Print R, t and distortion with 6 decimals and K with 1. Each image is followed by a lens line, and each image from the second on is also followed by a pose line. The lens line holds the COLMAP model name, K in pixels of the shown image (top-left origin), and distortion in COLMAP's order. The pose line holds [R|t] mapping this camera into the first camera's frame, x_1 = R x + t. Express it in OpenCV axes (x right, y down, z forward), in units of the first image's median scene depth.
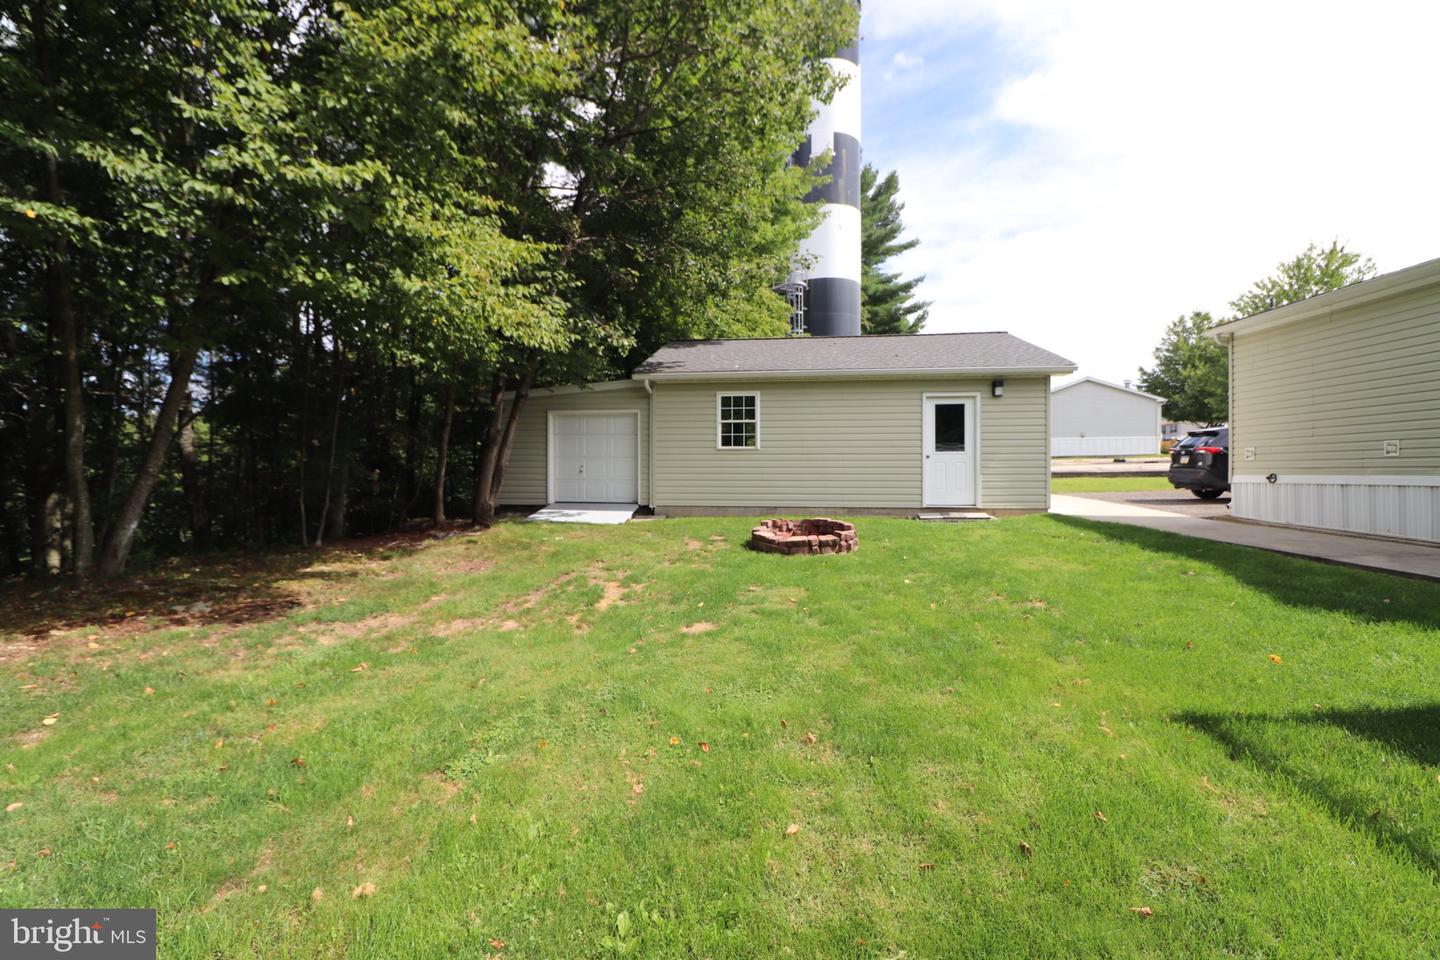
lens RADIAL K [[665.7, 0, 710.5], [0, 665.7, 477.0], [0, 0, 1]] dist [0.002112, -0.015141]
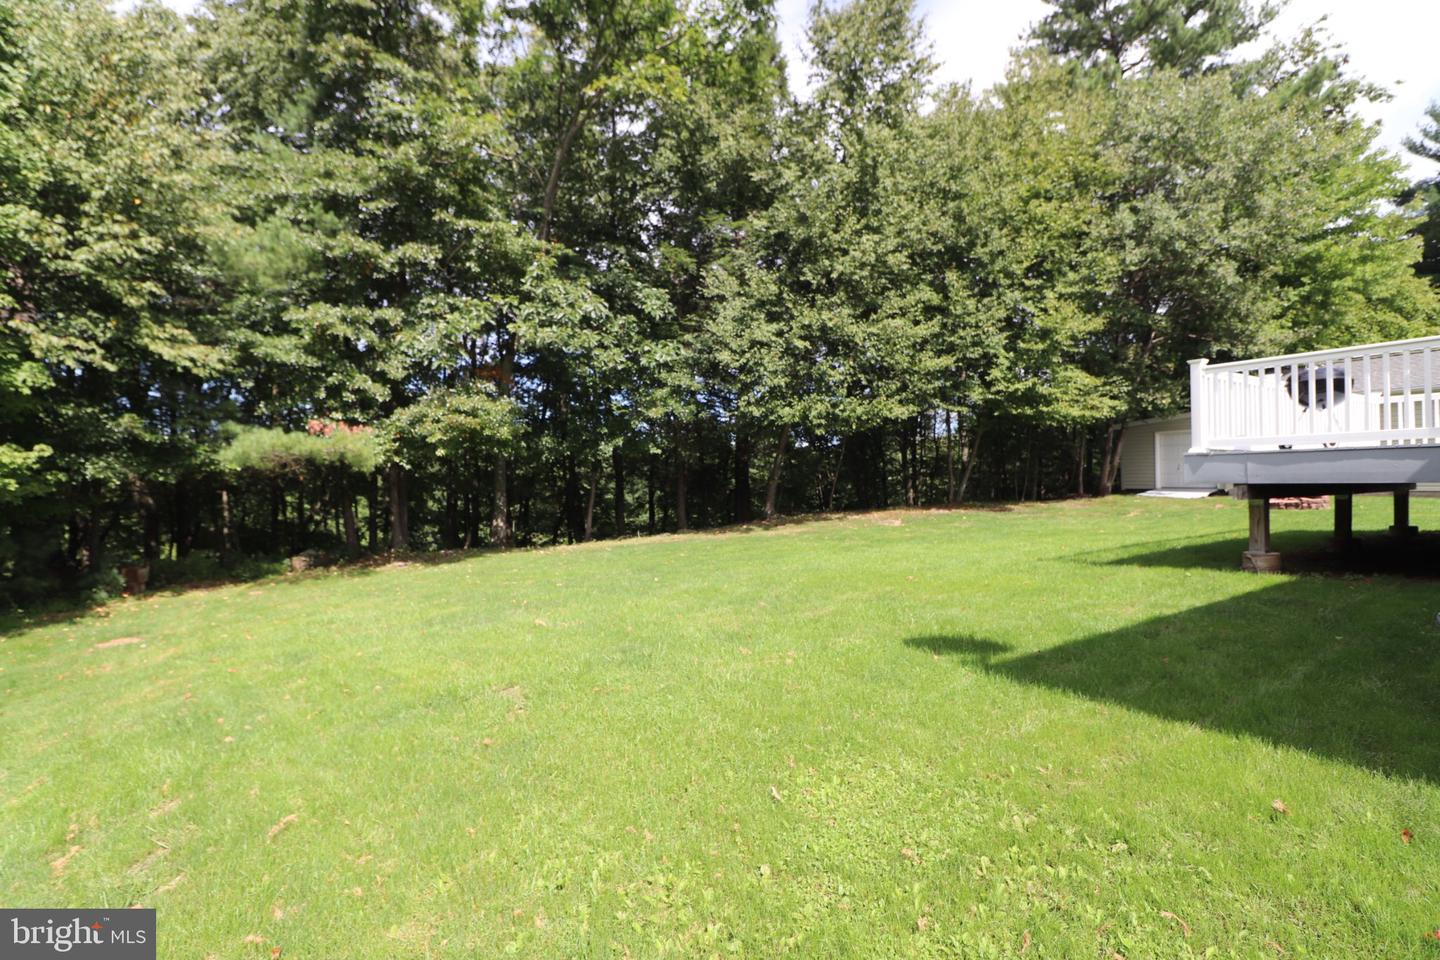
lens RADIAL K [[665.7, 0, 710.5], [0, 665.7, 477.0], [0, 0, 1]] dist [0.002112, -0.015141]
pose [[0.554934, -0.006715, -0.831867, 0.755212], [-0.003491, 0.999940, -0.010400, 0.049022], [0.831887, 0.008675, 0.554878, -1.214385]]
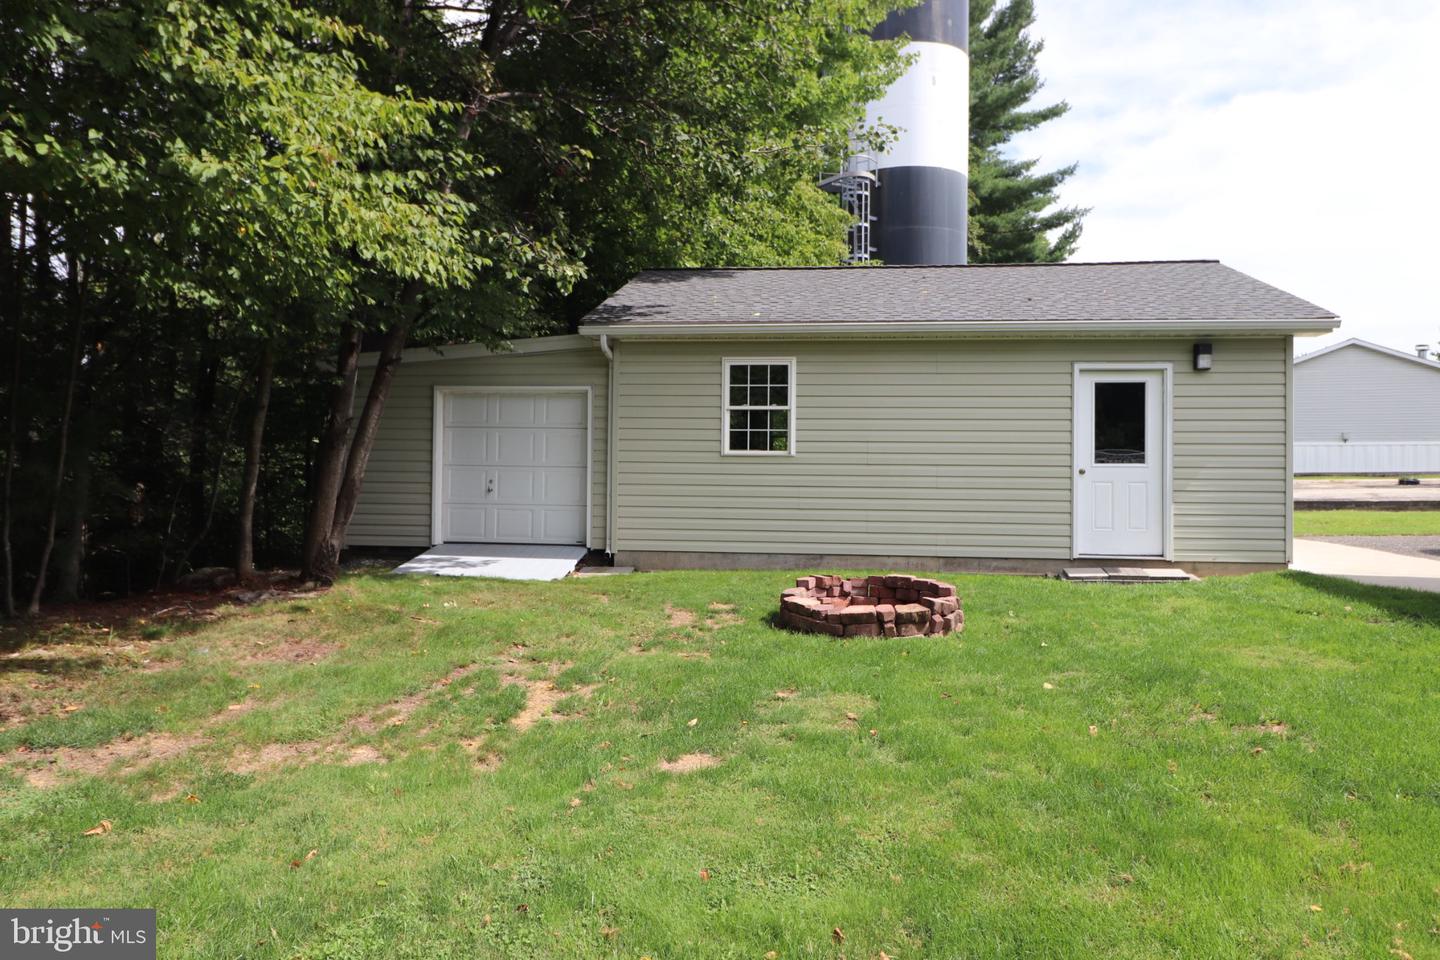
lens RADIAL K [[1131.4, 0, 713.1], [0, 1131.4, 482.2], [0, 0, 1]] dist [0.009839, -0.001223]
pose [[0.999936, 0.010883, 0.003080, -0.001496], [-0.010828, 0.999790, -0.017392, -0.000531], [-0.003269, 0.017357, 0.999844, 0.006183]]
